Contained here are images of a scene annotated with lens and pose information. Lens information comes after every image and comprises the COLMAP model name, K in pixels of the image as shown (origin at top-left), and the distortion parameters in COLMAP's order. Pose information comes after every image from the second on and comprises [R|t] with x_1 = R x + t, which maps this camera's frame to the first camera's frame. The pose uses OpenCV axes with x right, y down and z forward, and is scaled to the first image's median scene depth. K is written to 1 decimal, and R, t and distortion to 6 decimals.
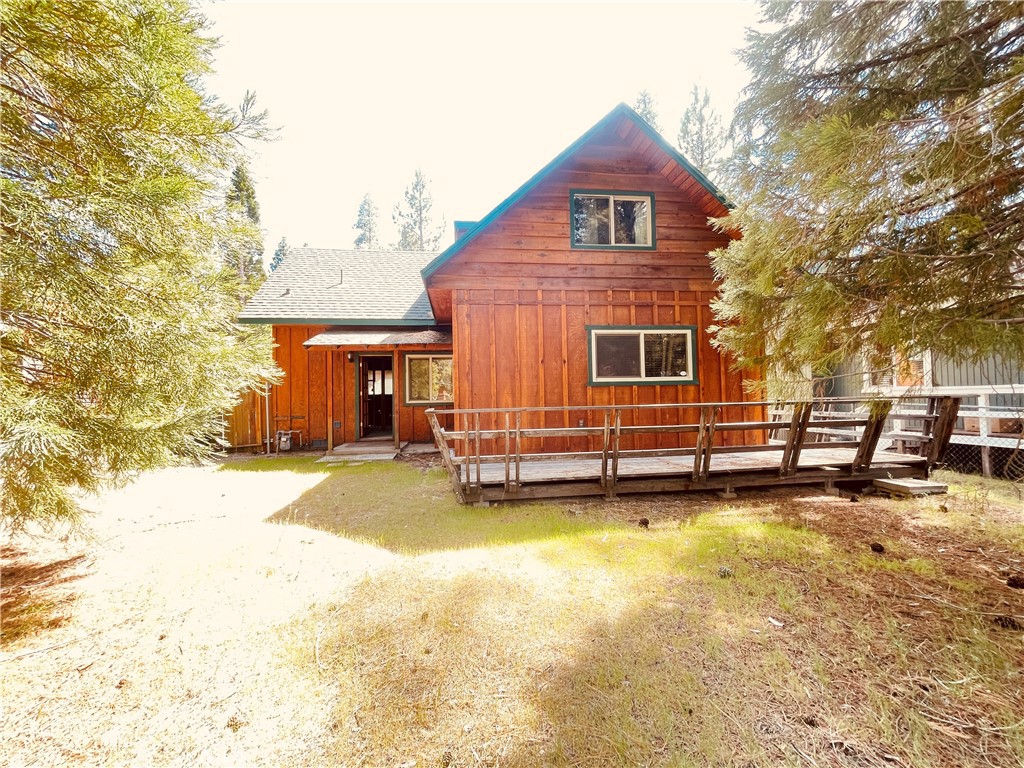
lens RADIAL K [[412.6, 0, 510.4], [0, 412.6, 384.8], [0, 0, 1]] dist [-0.000405, -0.000496]
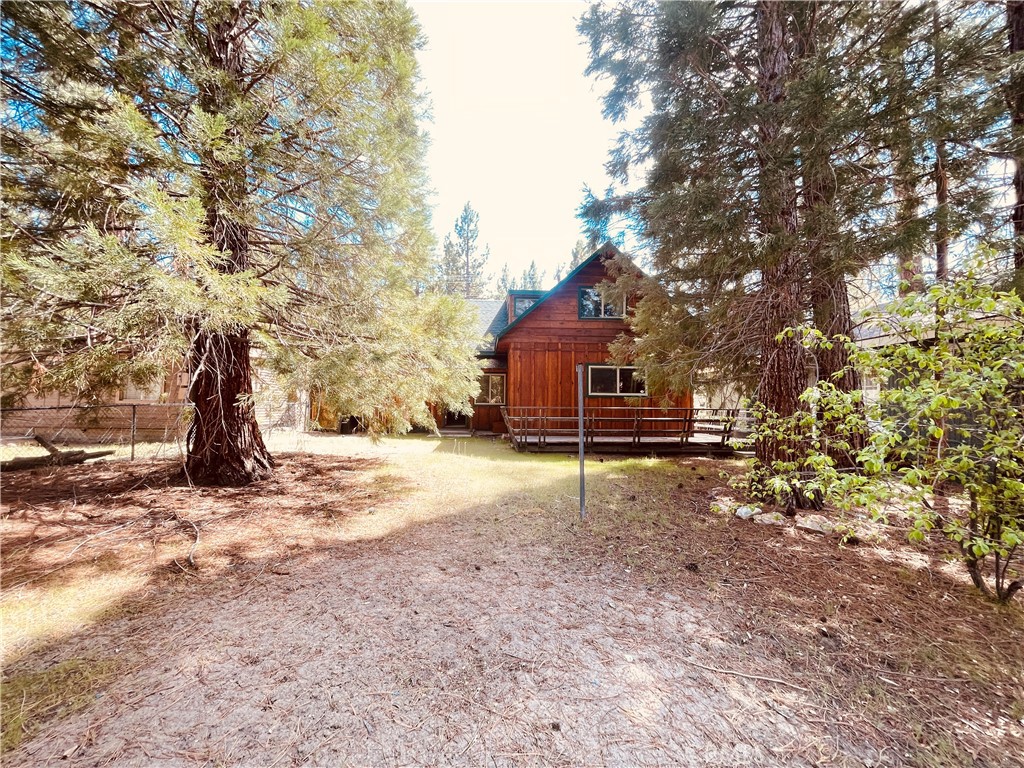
lens RADIAL K [[412.6, 0, 512.3], [0, 412.6, 382.4], [0, 0, 1]] dist [-0.000405, -0.000496]
pose [[0.997257, 0.026020, -0.069292, -0.005342], [-0.027347, 0.999459, -0.018261, -0.020838], [0.068780, 0.020106, 0.997429, -0.802662]]
